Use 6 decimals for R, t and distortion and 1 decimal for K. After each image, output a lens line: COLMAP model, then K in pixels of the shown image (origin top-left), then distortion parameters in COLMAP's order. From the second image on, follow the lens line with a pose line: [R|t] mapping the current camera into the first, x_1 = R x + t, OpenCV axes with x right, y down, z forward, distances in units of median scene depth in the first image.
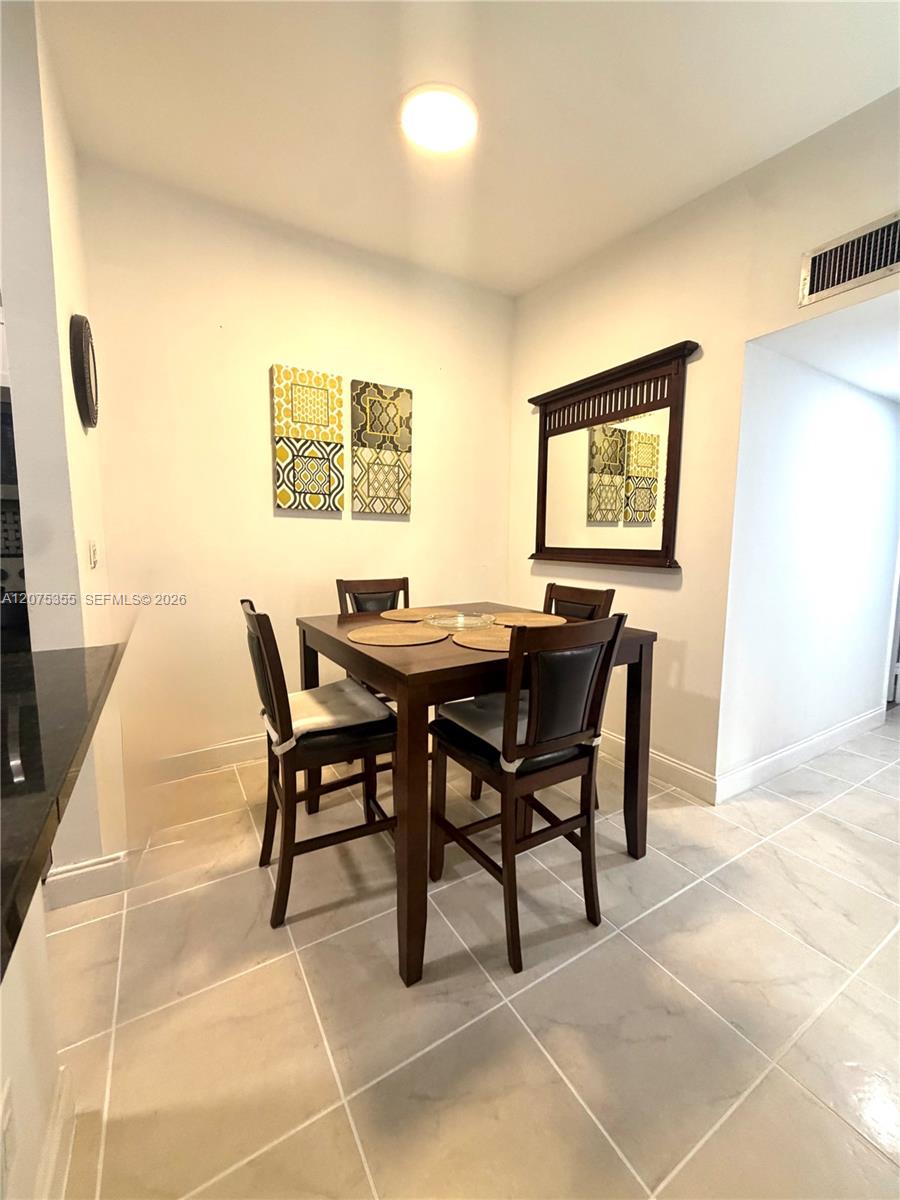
lens RADIAL K [[484.7, 0, 465.6], [0, 484.7, 574.9], [0, 0, 1]] dist [-0.002212, -0.000217]
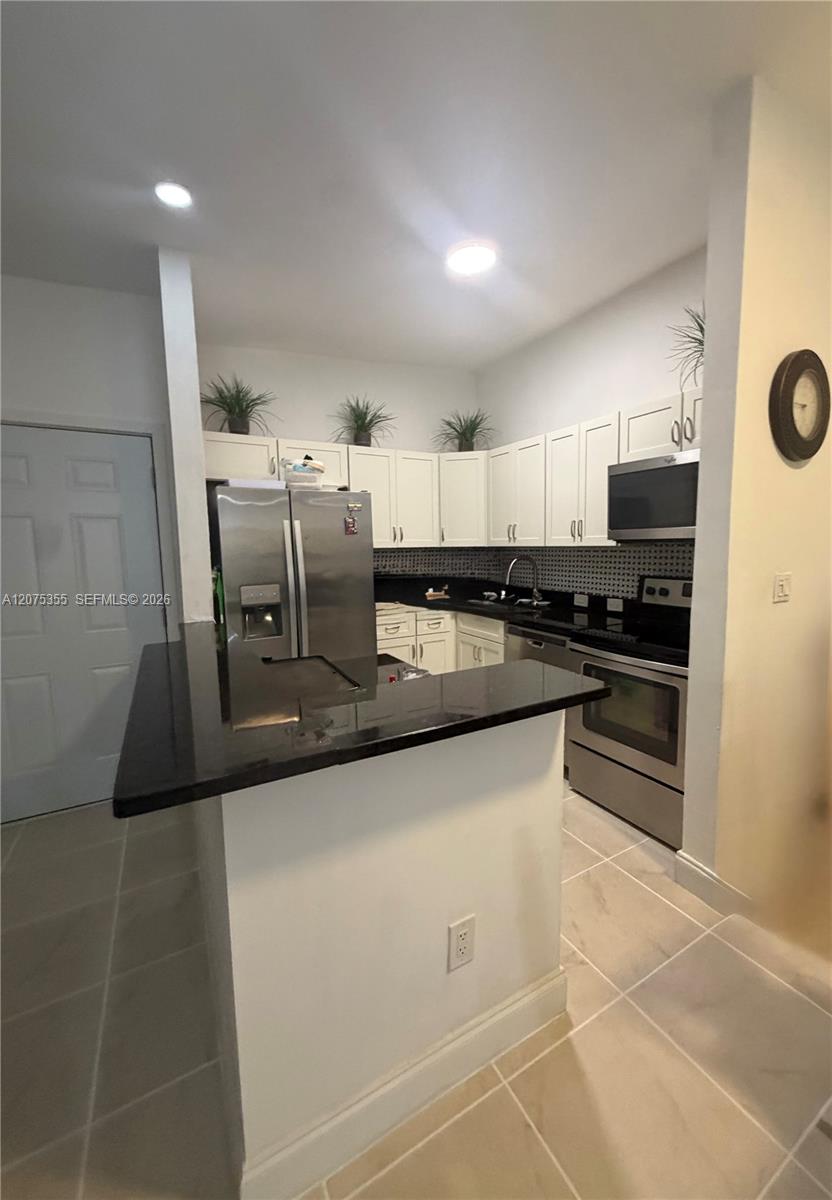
lens RADIAL K [[476.3, 0, 449.8], [0, 476.3, 598.3], [0, 0, 1]] dist [-0.011932, -0.000407]
pose [[-0.018122, 0.090786, -0.995706, 0.130563], [-0.097258, 0.990986, 0.092126, -0.021715], [0.995094, 0.098510, -0.009129, 0.221389]]
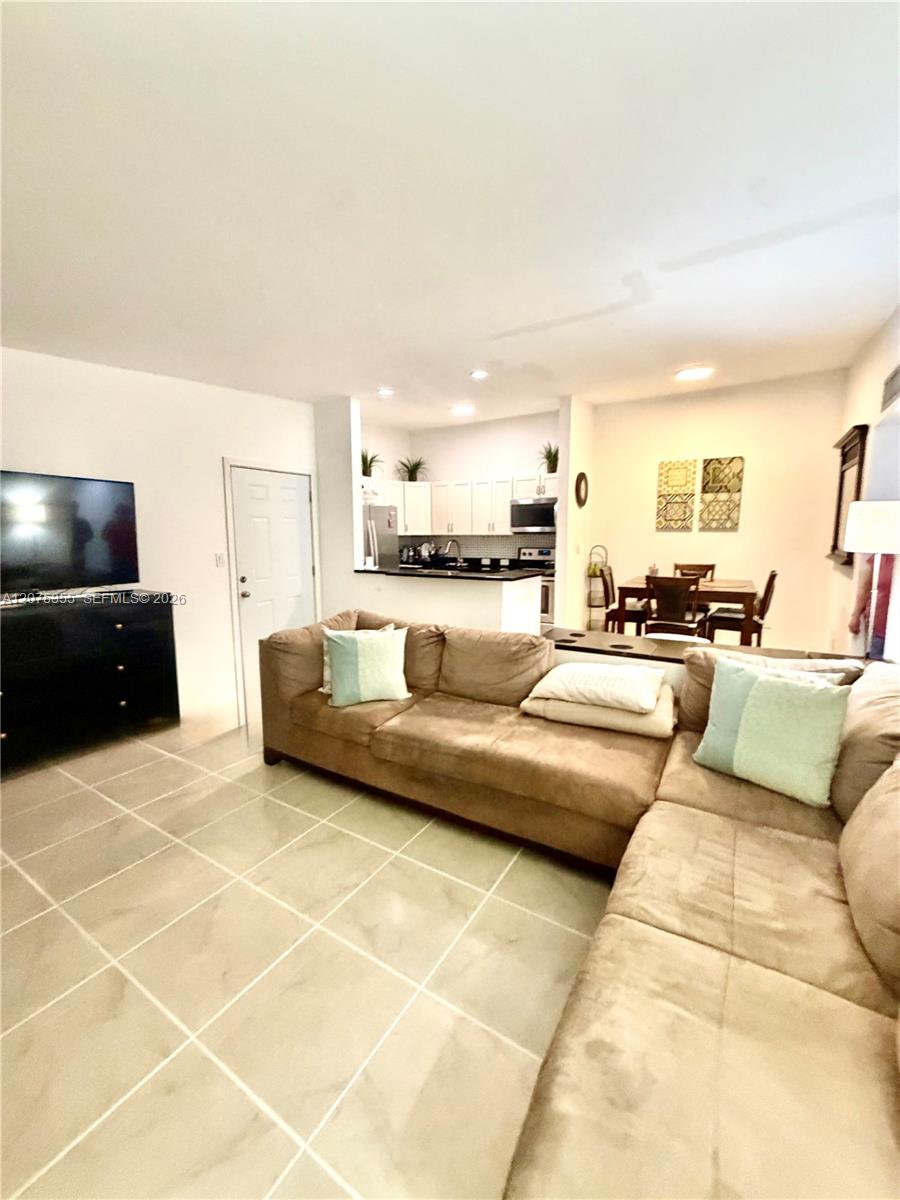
lens RADIAL K [[484.7, 0, 449.2], [0, 484.7, 598.7], [0, 0, 1]] dist [-0.002212, -0.000217]
pose [[0.441422, 0.096104, -0.892138, 1.073074], [-0.081511, 0.994432, 0.066793, 0.099557], [0.893590, 0.043235, 0.446798, -0.722685]]
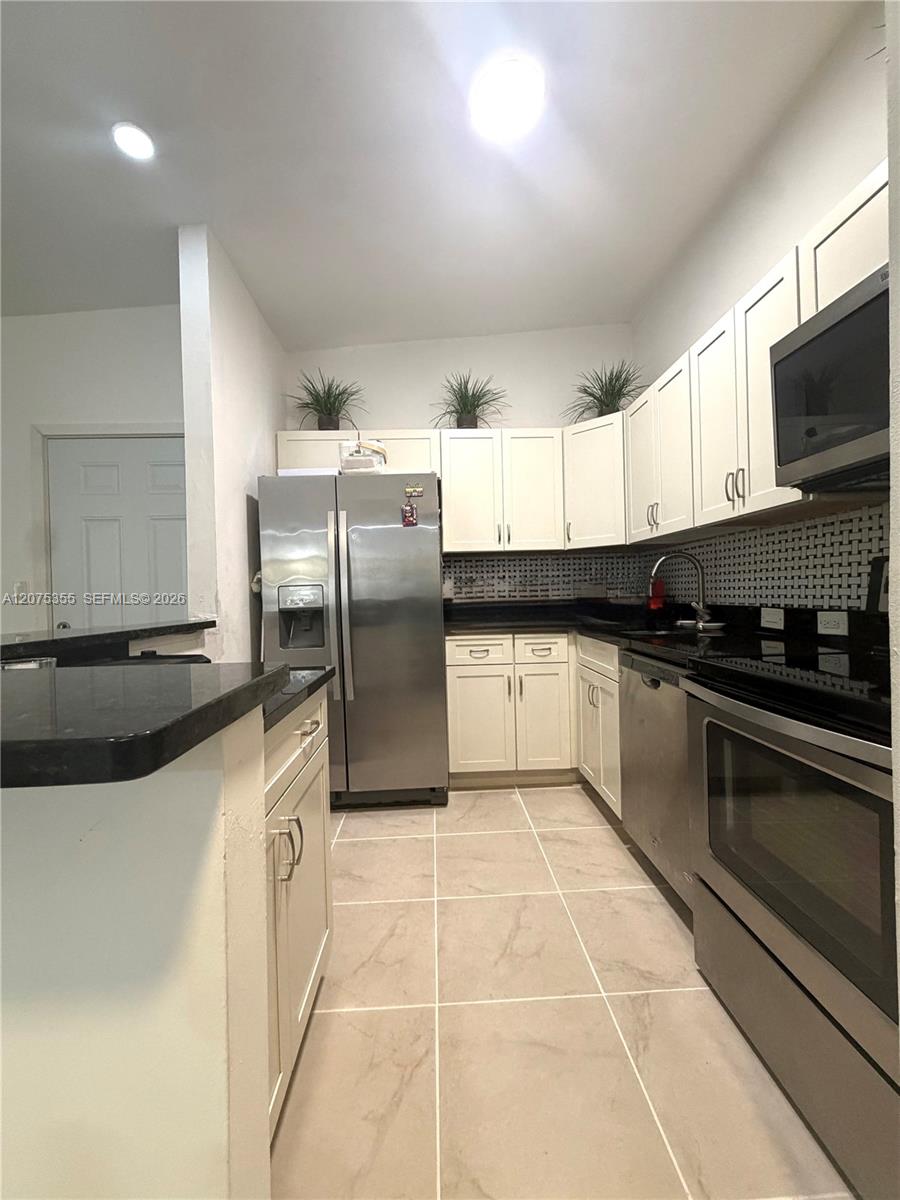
lens RADIAL K [[484.7, 0, 446.8], [0, 484.7, 598.1], [0, 0, 1]] dist [-0.002212, -0.000217]
pose [[-0.501591, -0.000179, -0.865105, -0.224640], [-0.082089, 0.995498, 0.047390, 0.037737], [0.861201, 0.094786, -0.499348, 0.480224]]
